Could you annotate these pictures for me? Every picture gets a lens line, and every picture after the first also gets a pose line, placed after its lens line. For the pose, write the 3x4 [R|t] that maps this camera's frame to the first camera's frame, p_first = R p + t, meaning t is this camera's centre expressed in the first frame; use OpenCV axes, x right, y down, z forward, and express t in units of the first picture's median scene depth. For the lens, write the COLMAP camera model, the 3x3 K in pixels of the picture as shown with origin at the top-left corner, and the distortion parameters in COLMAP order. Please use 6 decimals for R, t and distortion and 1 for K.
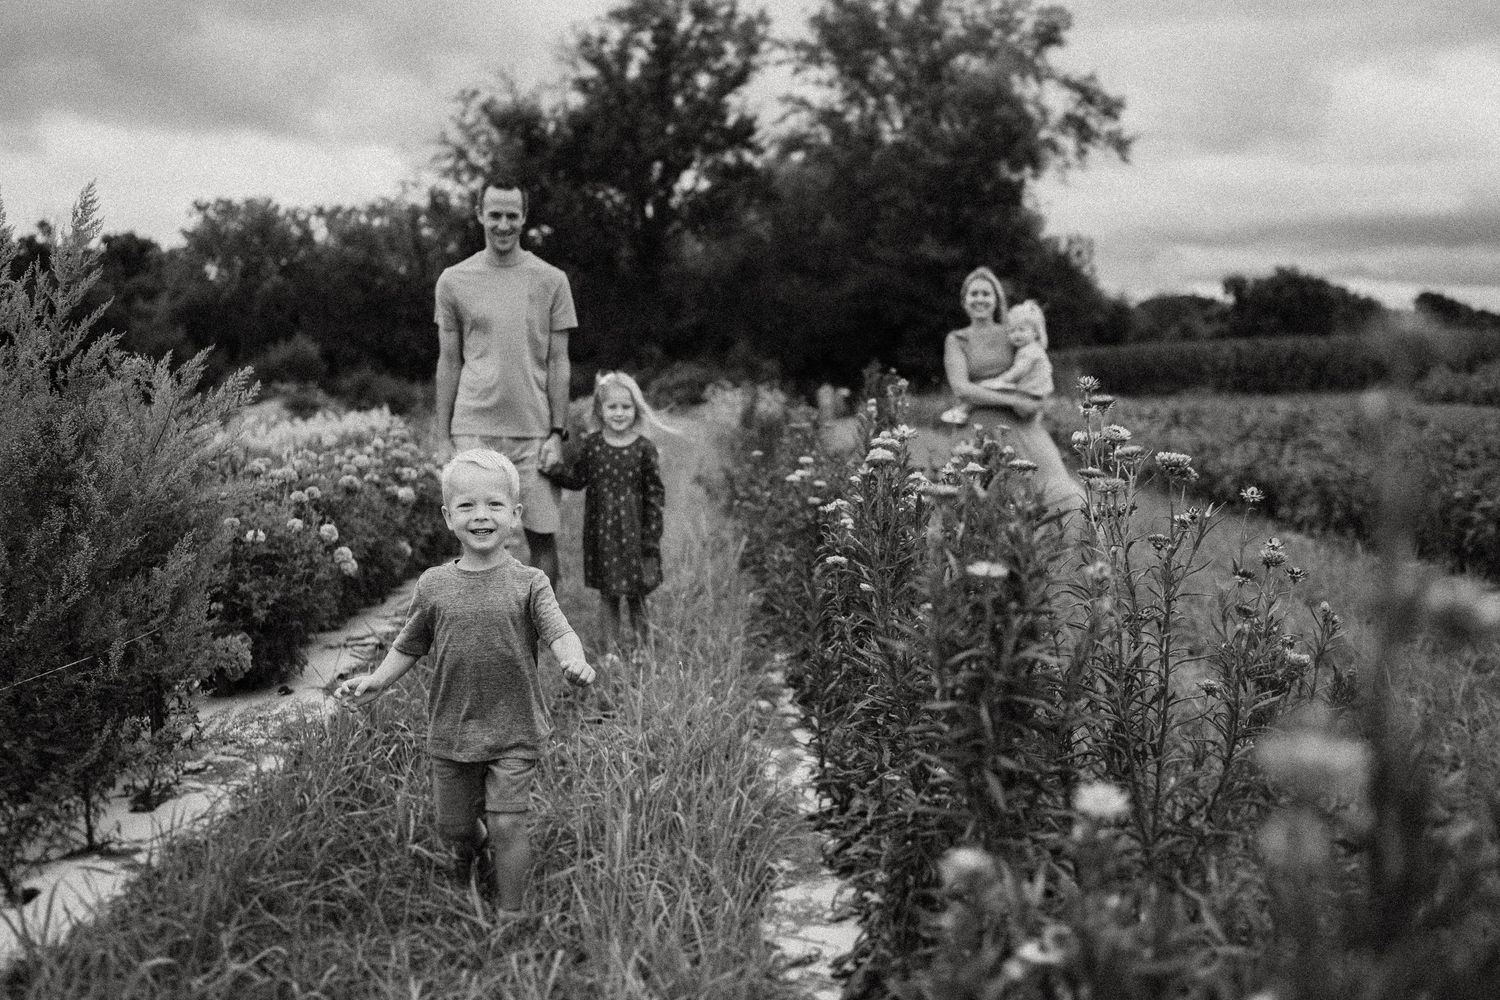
lens RADIAL K [[1450.5, 0, 750.8], [0, 1450.5, 503.8], [0, 0, 1]] dist [0.000931, 0.000000]
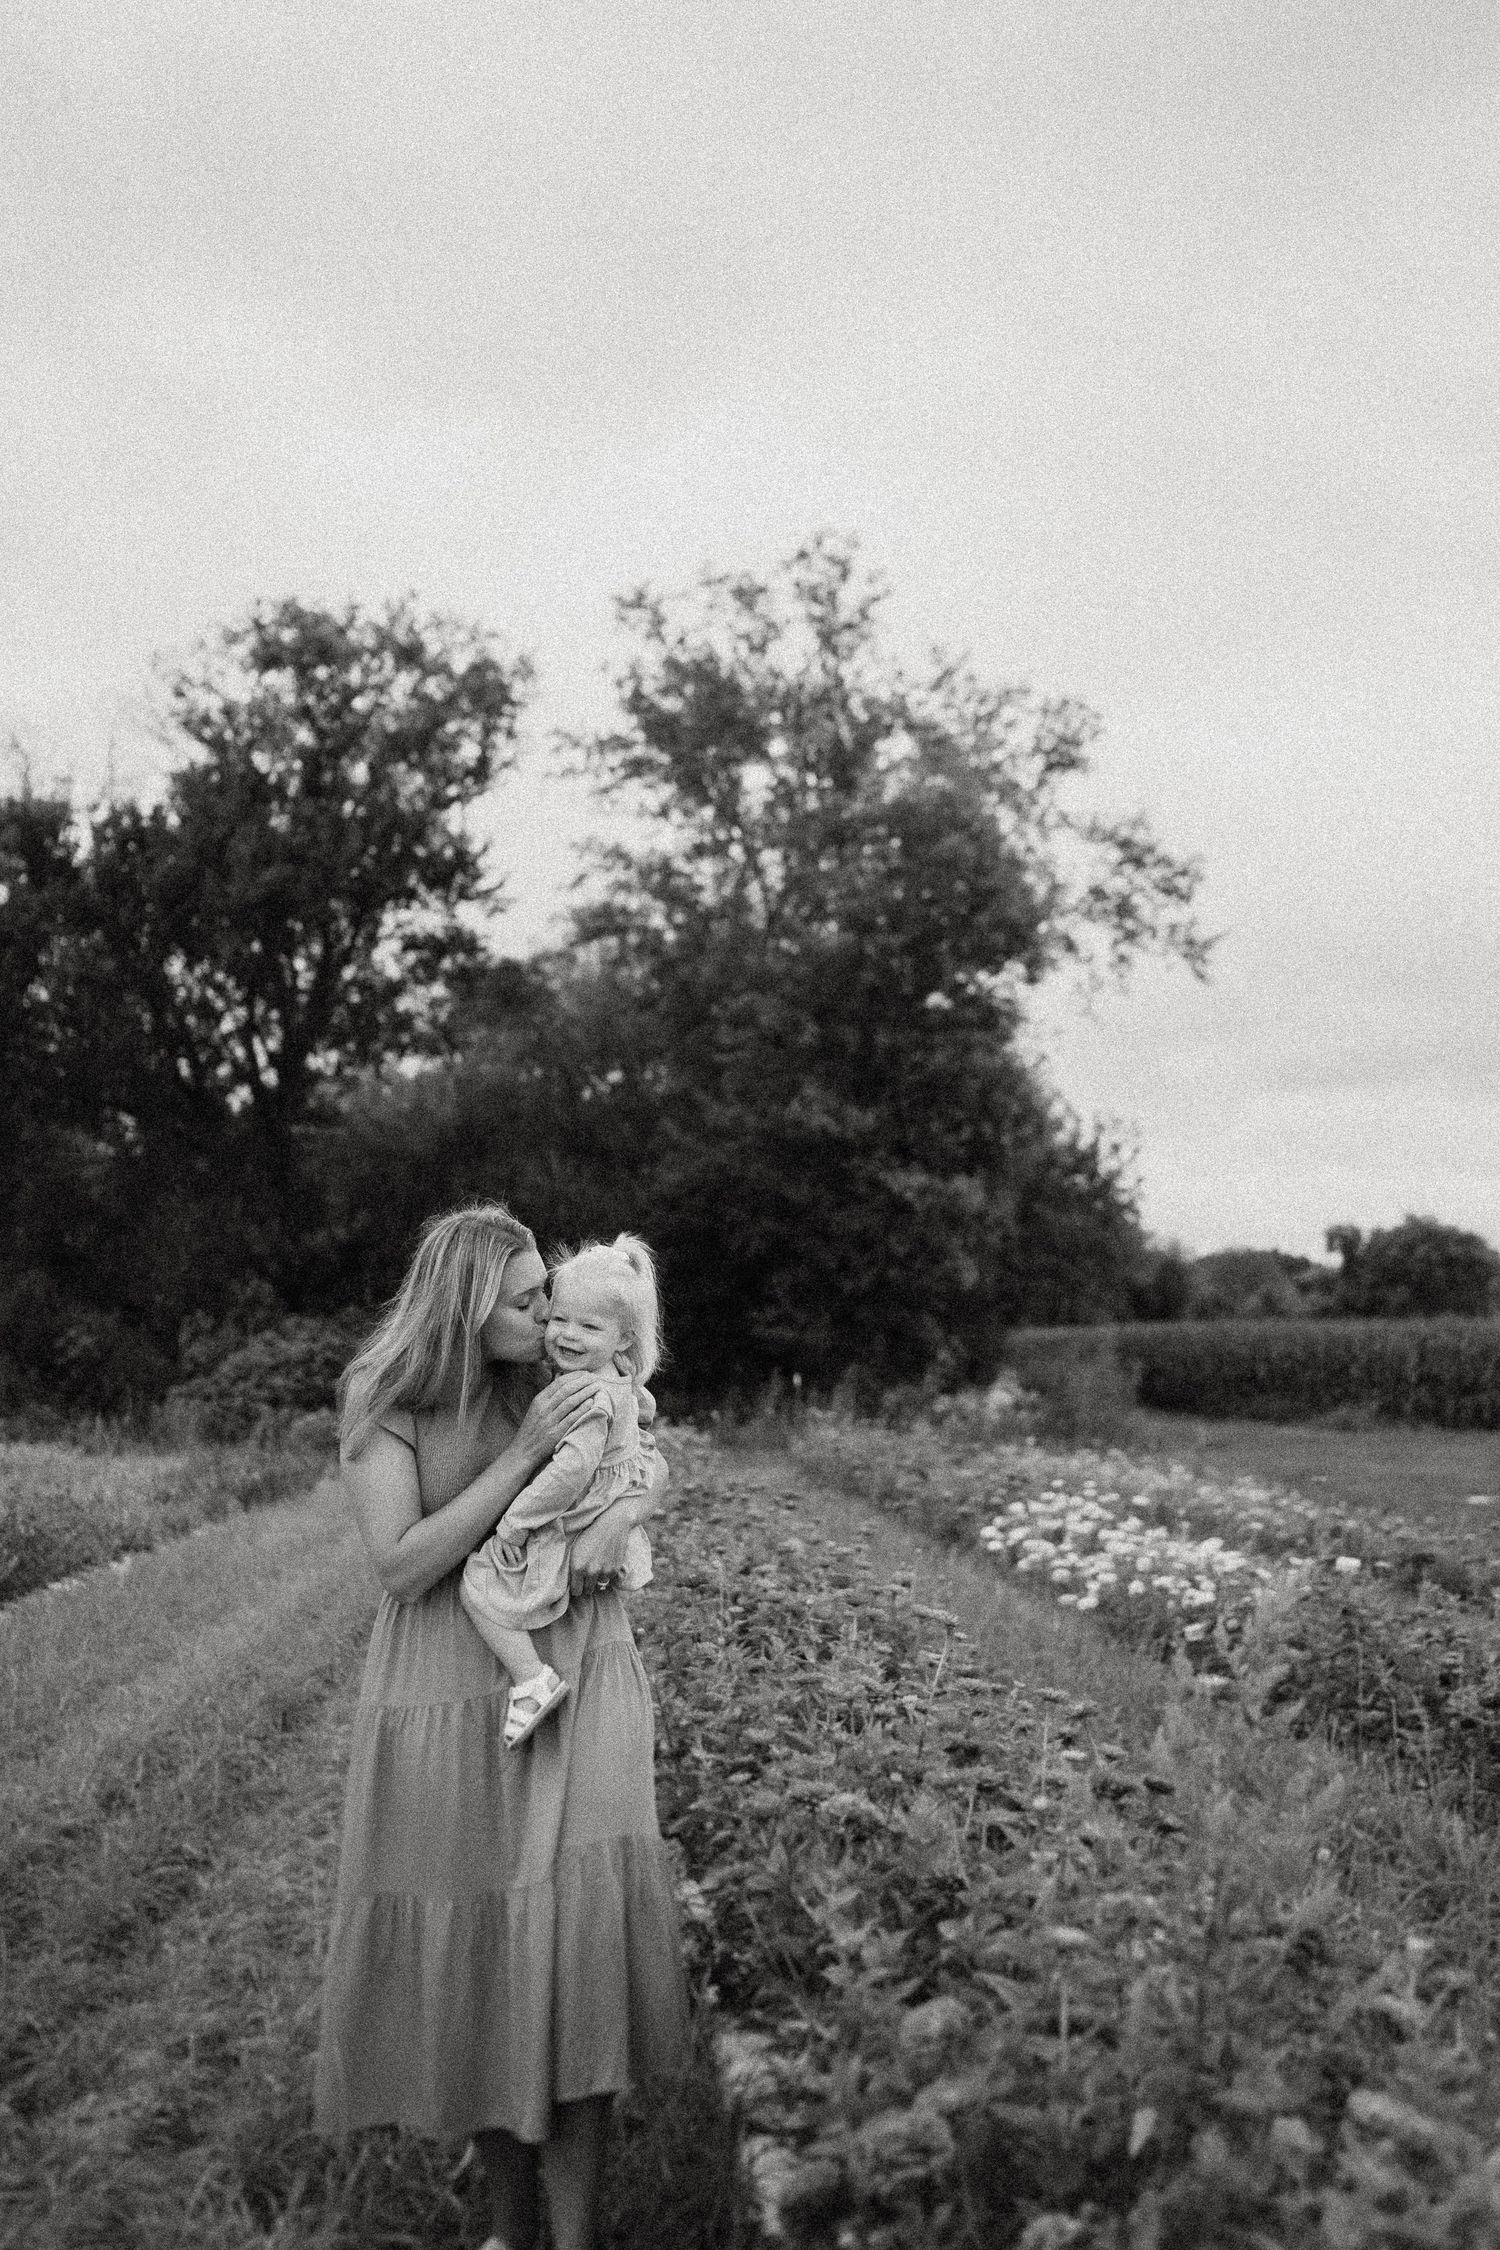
lens RADIAL K [[2175.7, 0, 753.4], [0, 2175.7, 1122.5], [0, 0, 1]] dist [0.000931, 0.000000]
pose [[0.996940, 0.049318, 0.060646, 0.047243], [-0.036942, 0.980995, -0.190484, -0.025293], [-0.068888, 0.187660, 0.979815, 0.235497]]
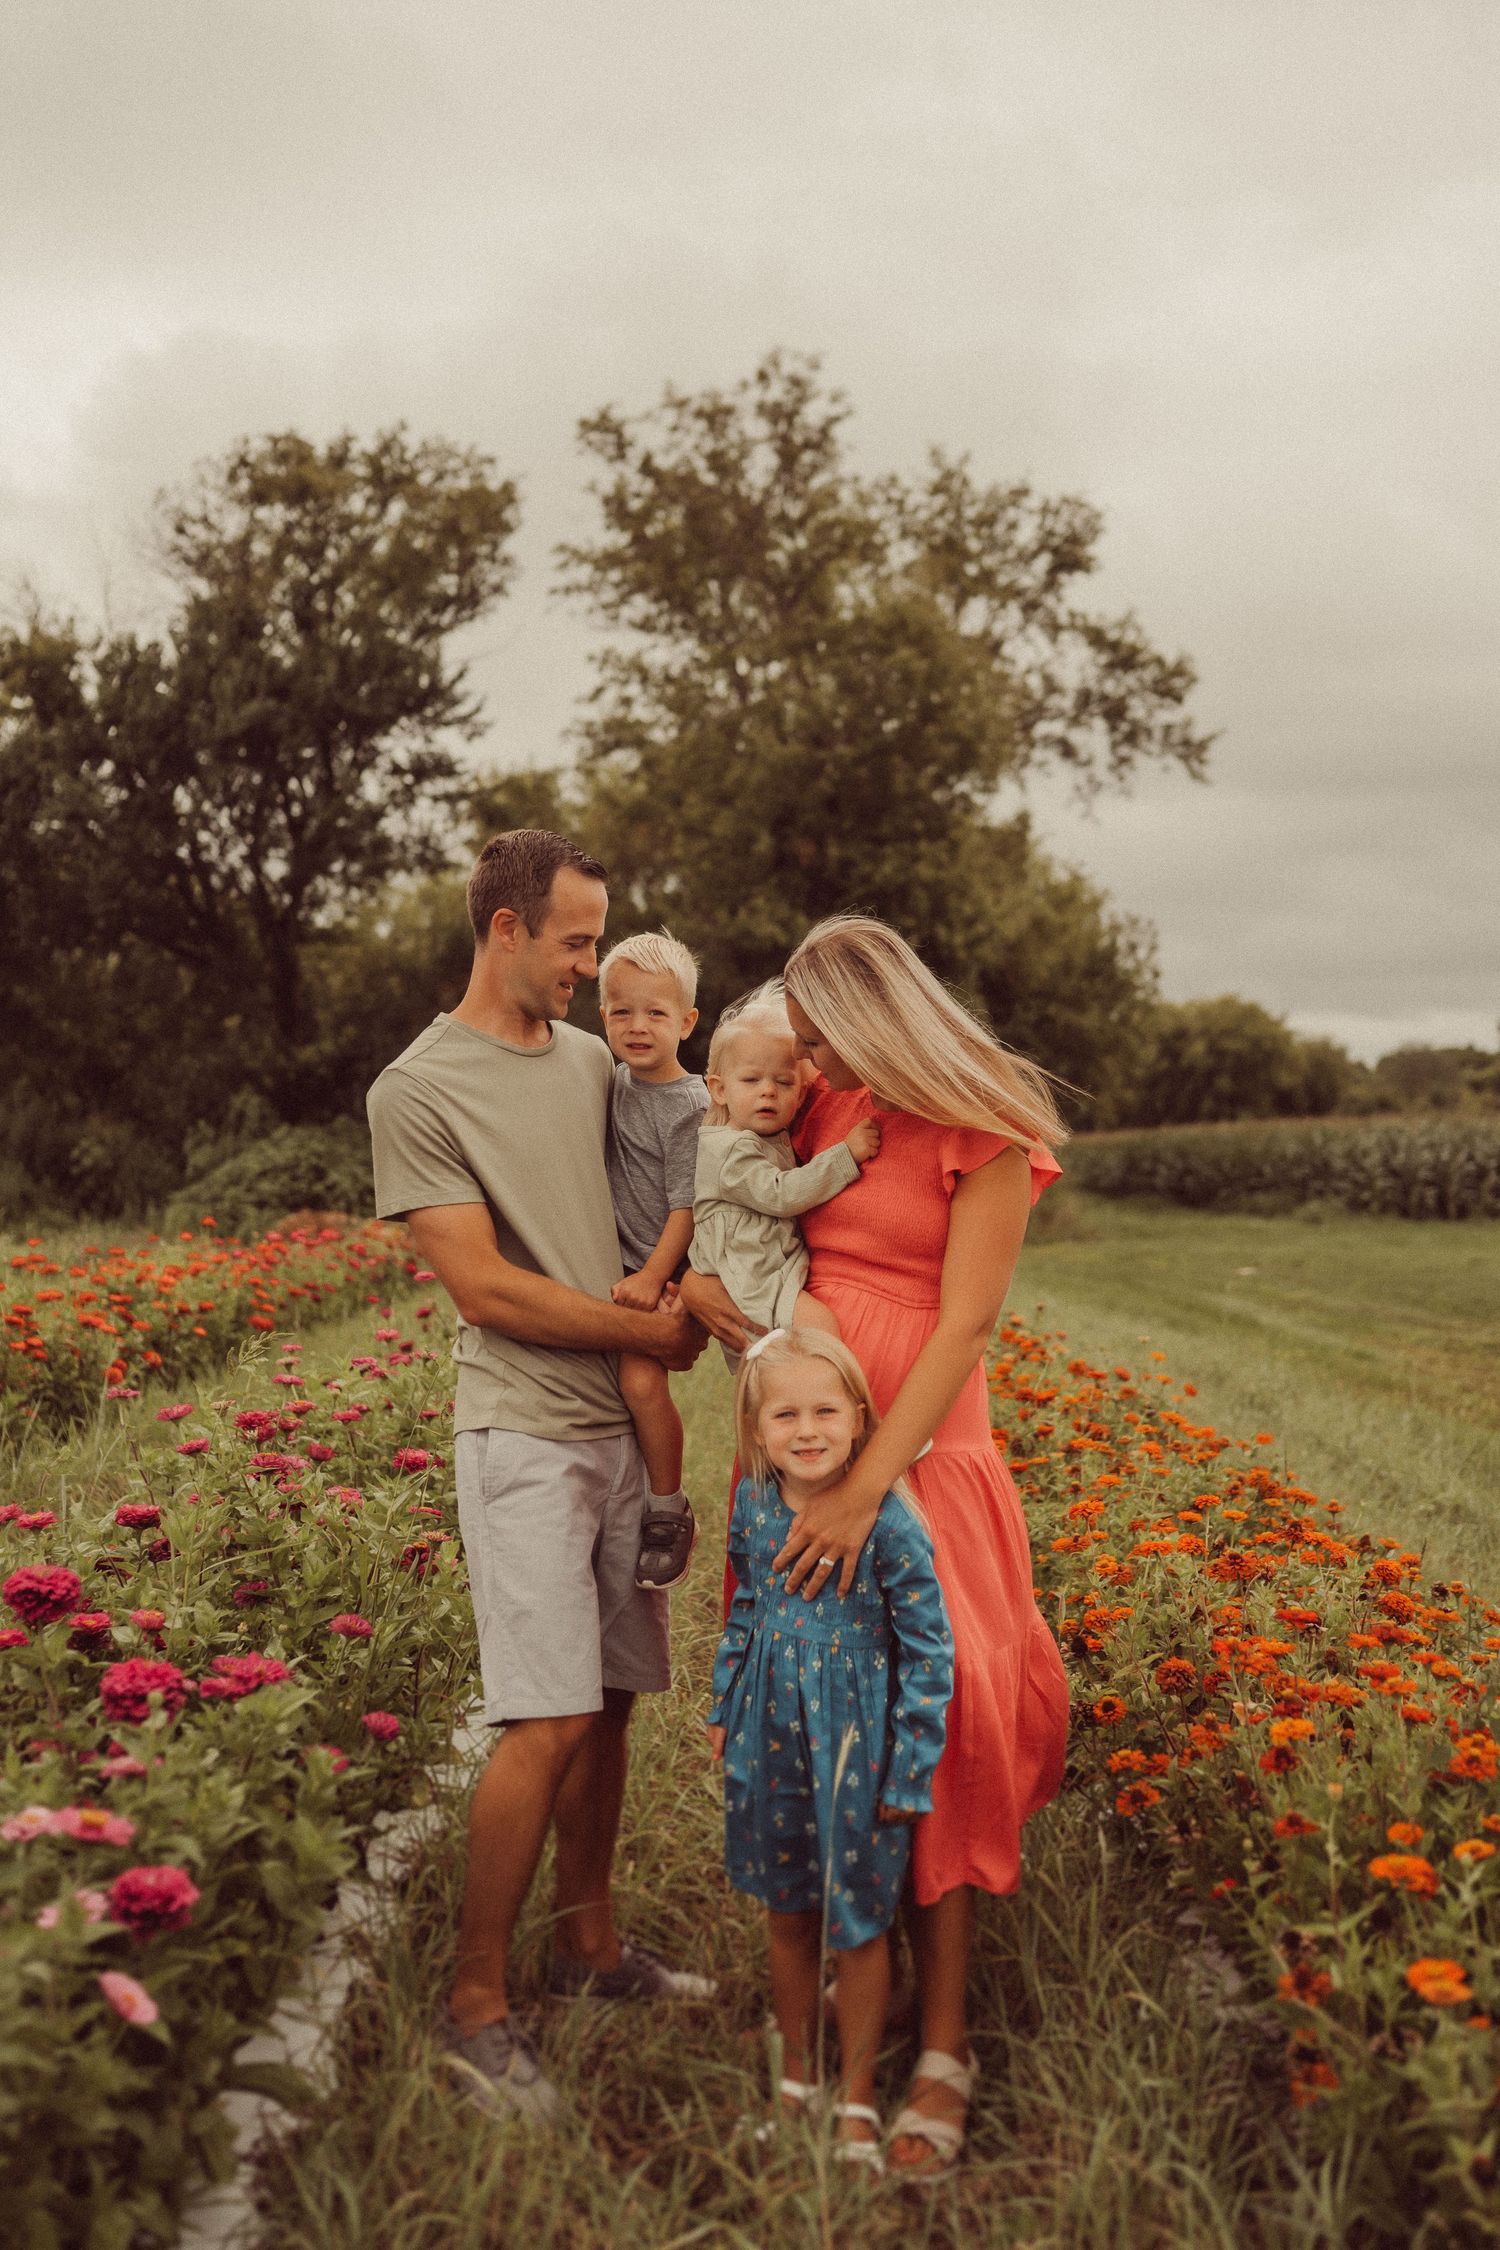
lens RADIAL K [[2289.7, 0, 731.1], [0, 2289.7, 1066.2], [0, 0, 1]] dist [-0.001947, 0.000000]
pose [[0.999394, 0.030191, -0.017310, 0.103719], [-0.032135, 0.991508, -0.126012, -0.019025], [0.013358, 0.126492, 0.991878, 0.172773]]
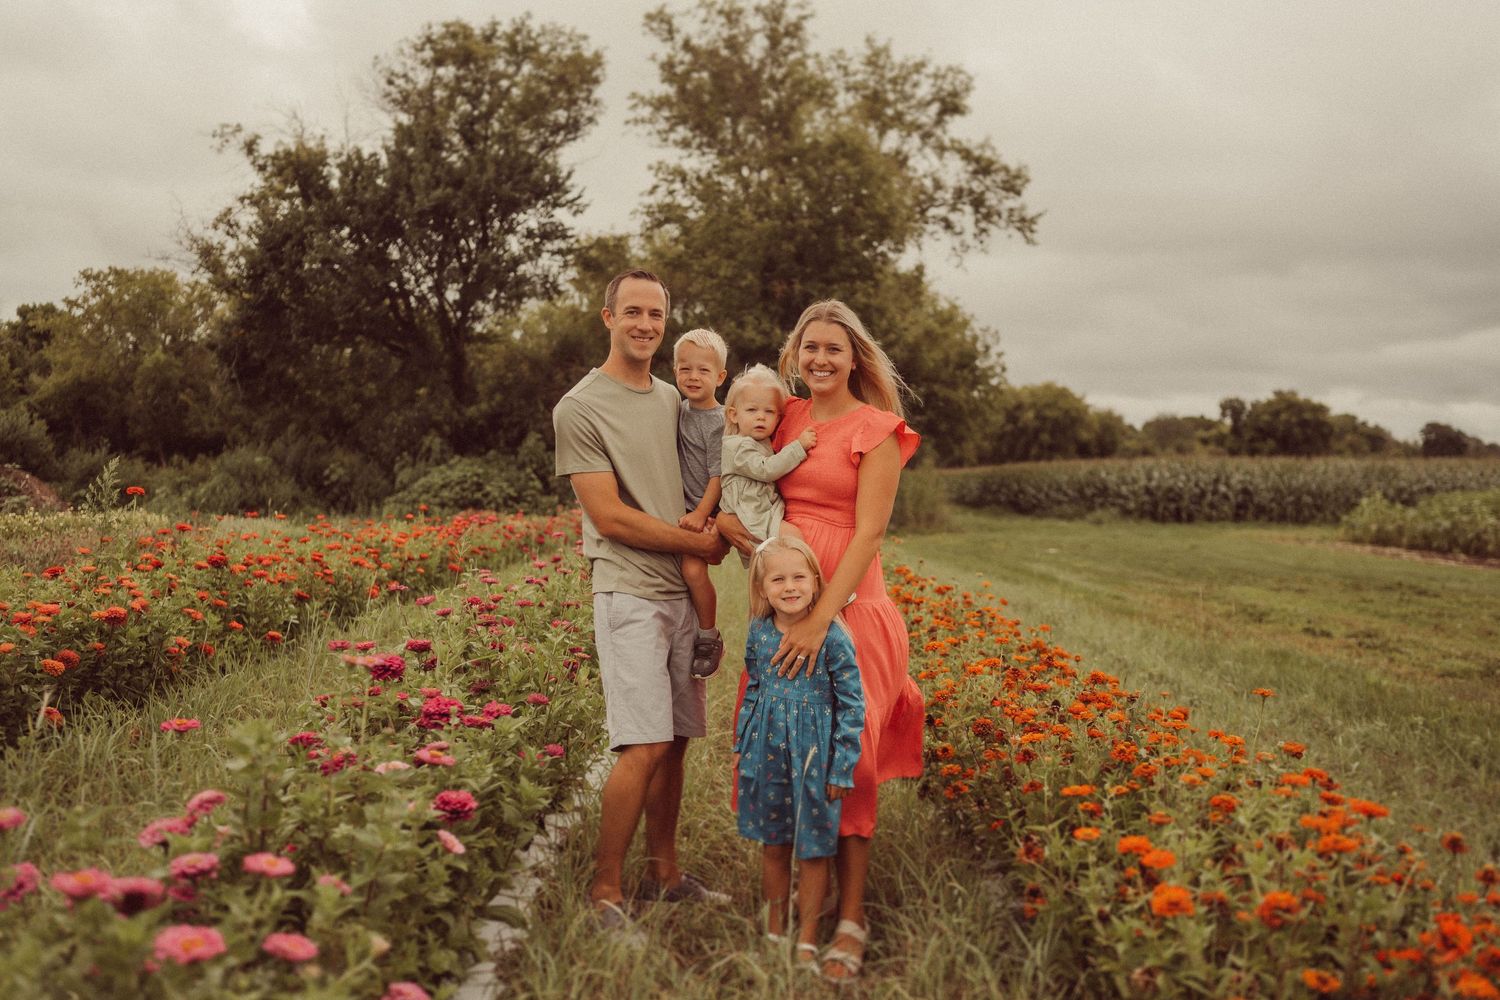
lens RADIAL K [[1450.5, 0, 747.2], [0, 1450.5, 465.1], [0, 0, 1]] dist [0.000931, 0.000000]
pose [[0.999213, 0.038924, -0.007684, 0.103456], [-0.039491, 0.994366, -0.098369, -0.016227], [0.003812, 0.098595, 0.995120, 0.161180]]
